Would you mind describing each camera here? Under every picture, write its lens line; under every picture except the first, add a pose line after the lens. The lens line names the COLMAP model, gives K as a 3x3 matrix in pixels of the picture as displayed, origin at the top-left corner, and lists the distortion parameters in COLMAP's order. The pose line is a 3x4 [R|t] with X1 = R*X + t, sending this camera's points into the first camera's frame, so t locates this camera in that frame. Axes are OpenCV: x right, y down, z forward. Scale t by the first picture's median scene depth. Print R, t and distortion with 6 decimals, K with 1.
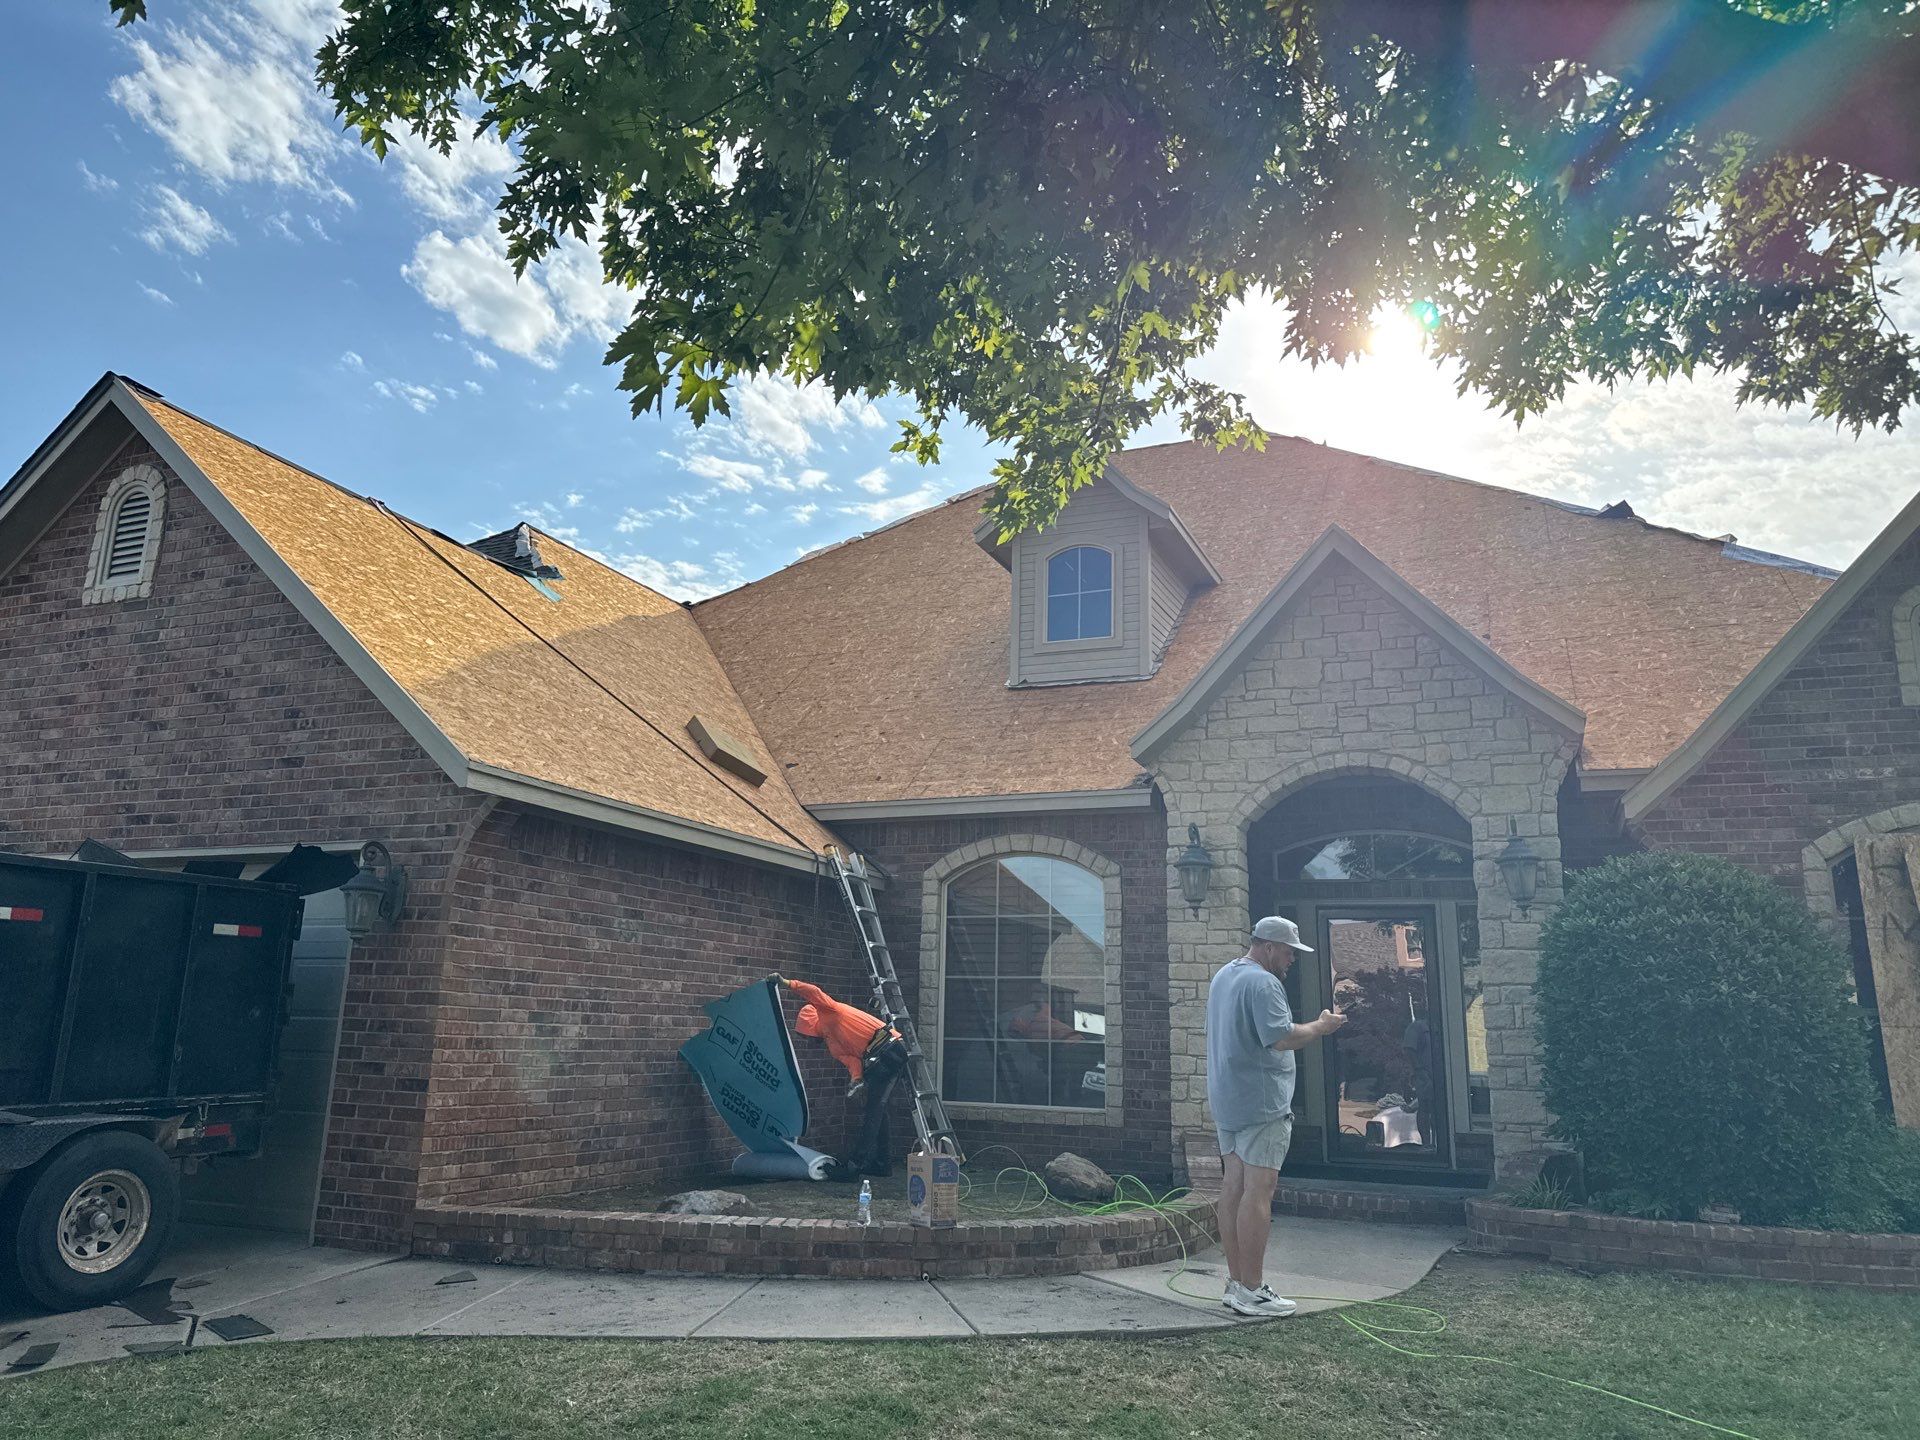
lens RADIAL K [[1338.1, 0, 970.9], [0, 1338.1, 703.4], [0, 0, 1]] dist [0.086941, -0.127663]
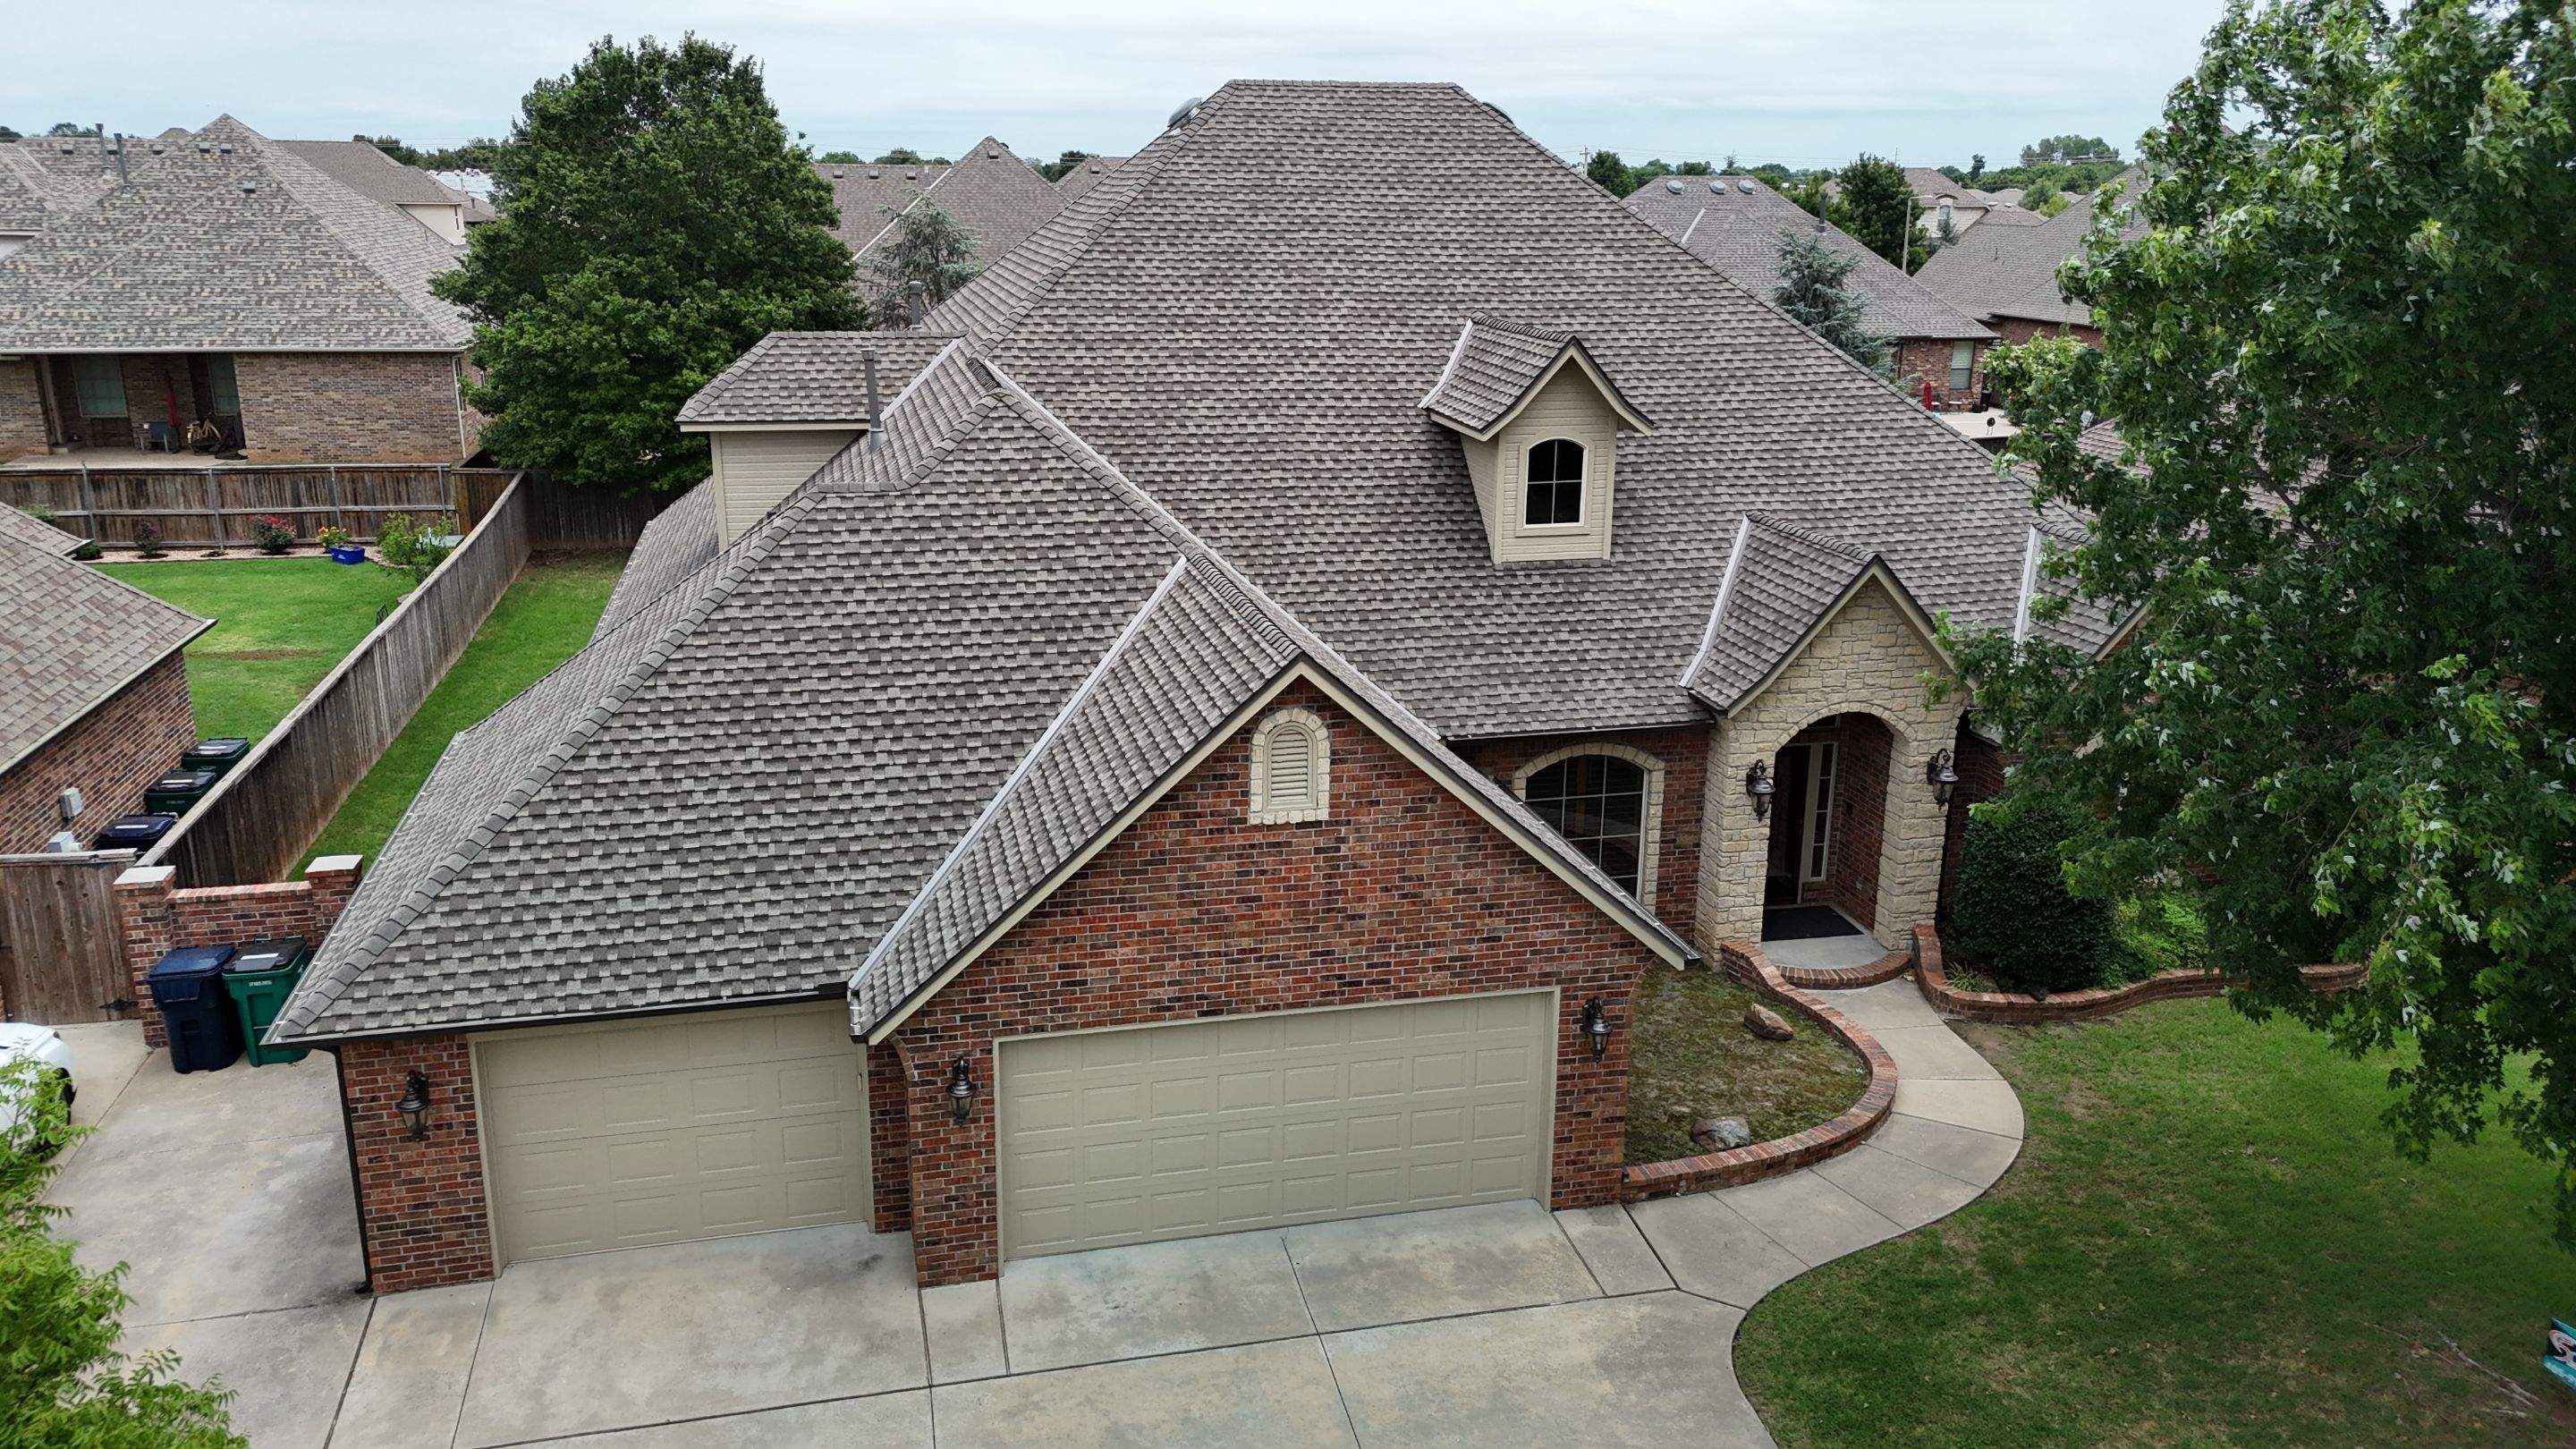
lens RADIAL K [[1897.1, 0, 1288.0], [0, 1897.1, 724.5], [0, 0, 1]] dist [0.085358, -0.083634]
pose [[0.816794, -0.174255, 0.549984, -1.539291], [-0.129926, 0.873249, 0.469634, -0.943298], [-0.562109, -0.455051, 0.690624, -0.135621]]
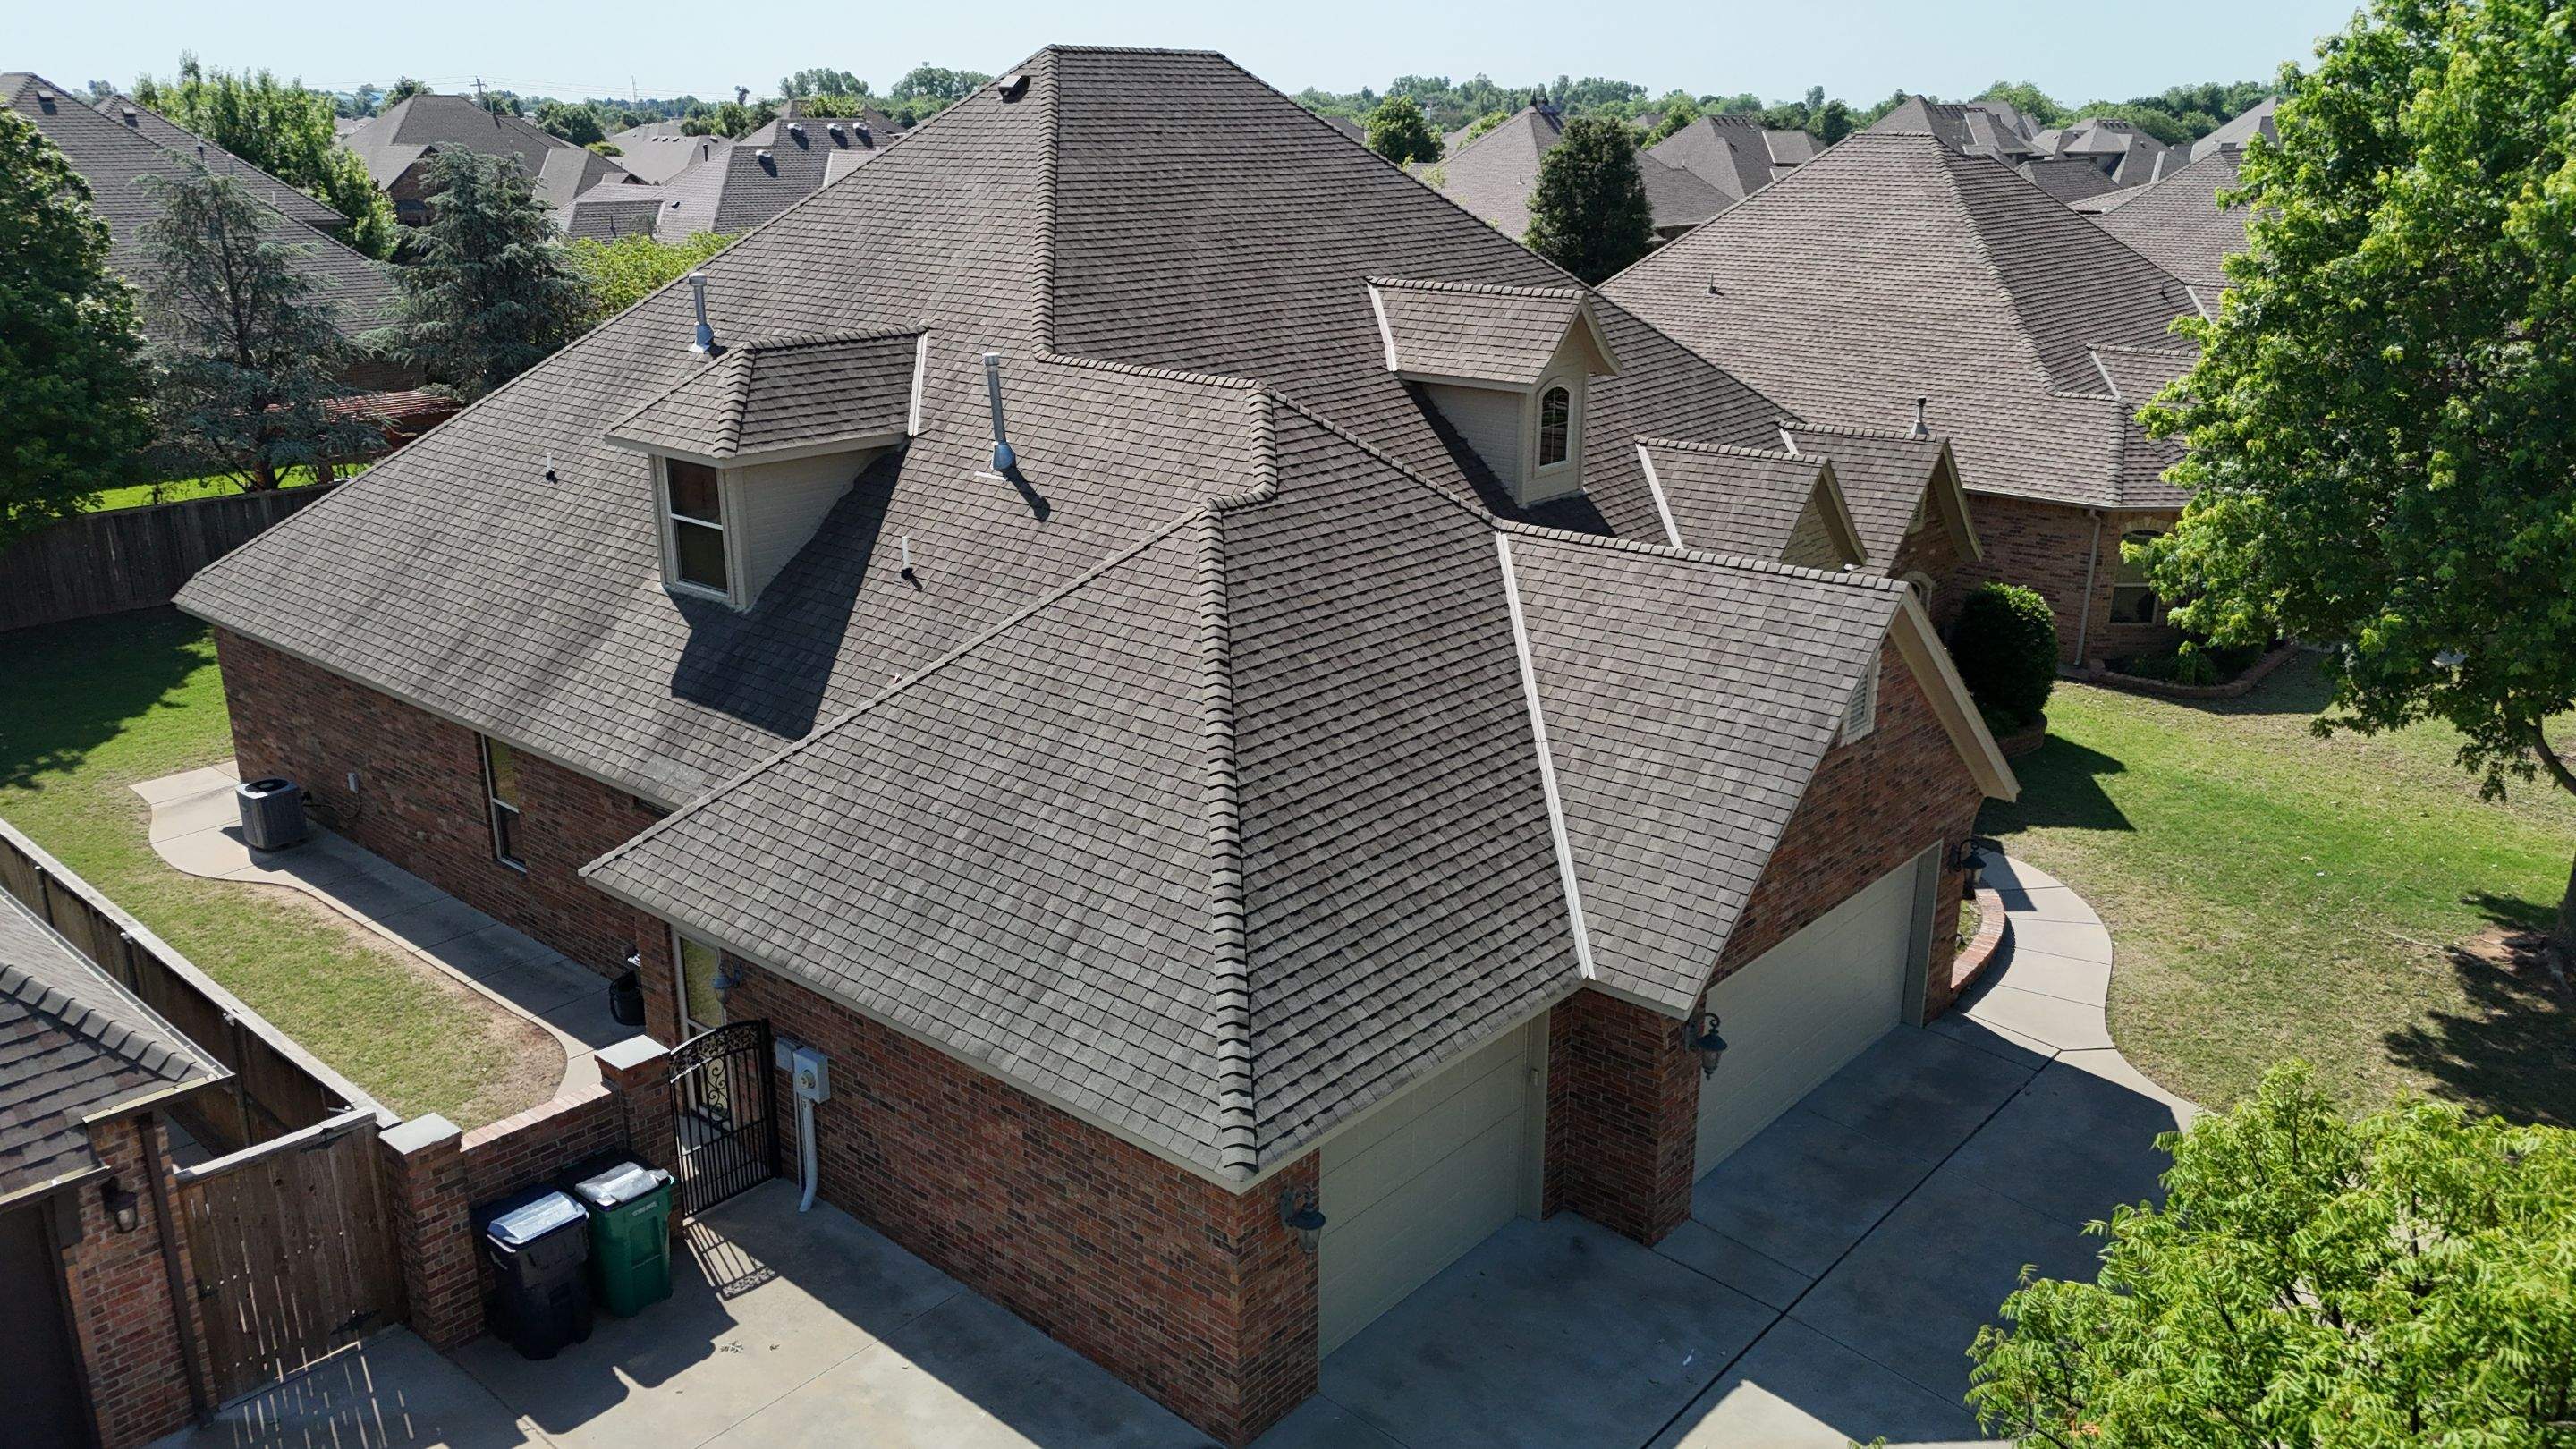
lens RADIAL K [[1897.1, 0, 1288.0], [0, 1897.1, 724.5], [0, 0, 1]] dist [0.085358, -0.083634]
pose [[0.331999, -0.308819, 0.891295, -2.509087], [-0.222347, 0.892644, 0.392108, -0.711821], [-0.916700, -0.328356, 0.227692, 1.078308]]
